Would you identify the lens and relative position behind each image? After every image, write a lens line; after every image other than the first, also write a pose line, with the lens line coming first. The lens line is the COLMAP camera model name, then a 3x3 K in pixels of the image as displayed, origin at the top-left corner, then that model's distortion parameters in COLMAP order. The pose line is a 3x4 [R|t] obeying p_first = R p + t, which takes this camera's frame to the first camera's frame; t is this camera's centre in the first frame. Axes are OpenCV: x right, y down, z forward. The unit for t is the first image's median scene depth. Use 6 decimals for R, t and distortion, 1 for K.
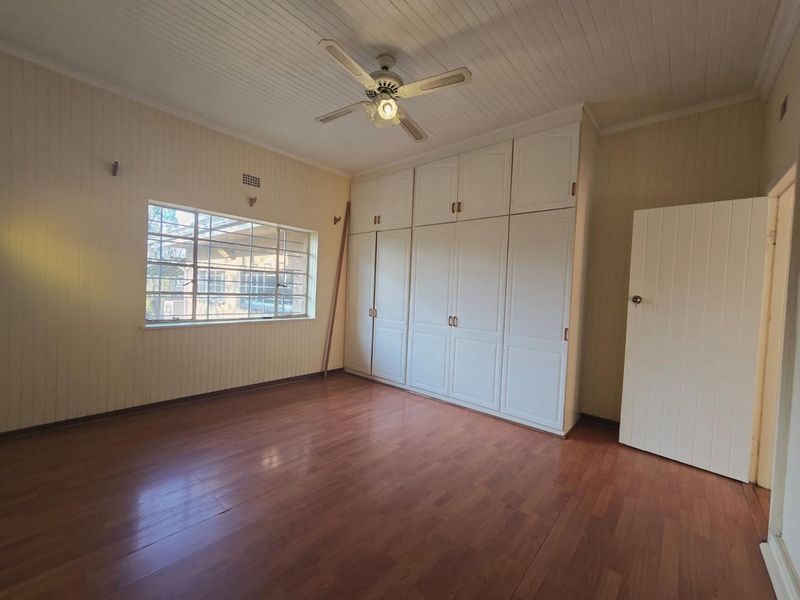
lens RADIAL K [[328.8, 0, 397.4], [0, 328.8, 296.4], [0, 0, 1]] dist [-0.001731, 0.000301]
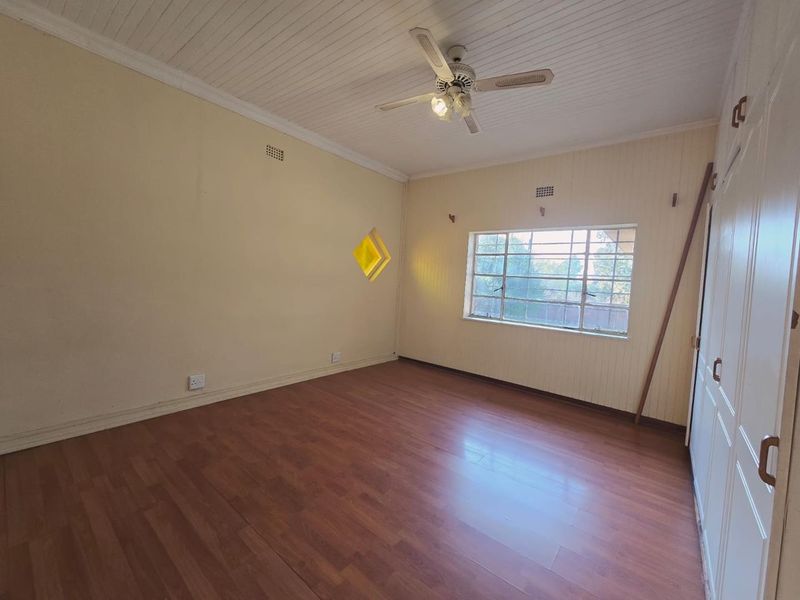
lens RADIAL K [[328.8, 0, 401.9], [0, 328.8, 298.1], [0, 0, 1]] dist [-0.001731, 0.000301]
pose [[0.044051, 0.017577, -0.998875, 0.606327], [-0.078984, 0.996777, 0.014057, 0.004132], [0.995902, 0.078276, 0.045297, 0.554782]]
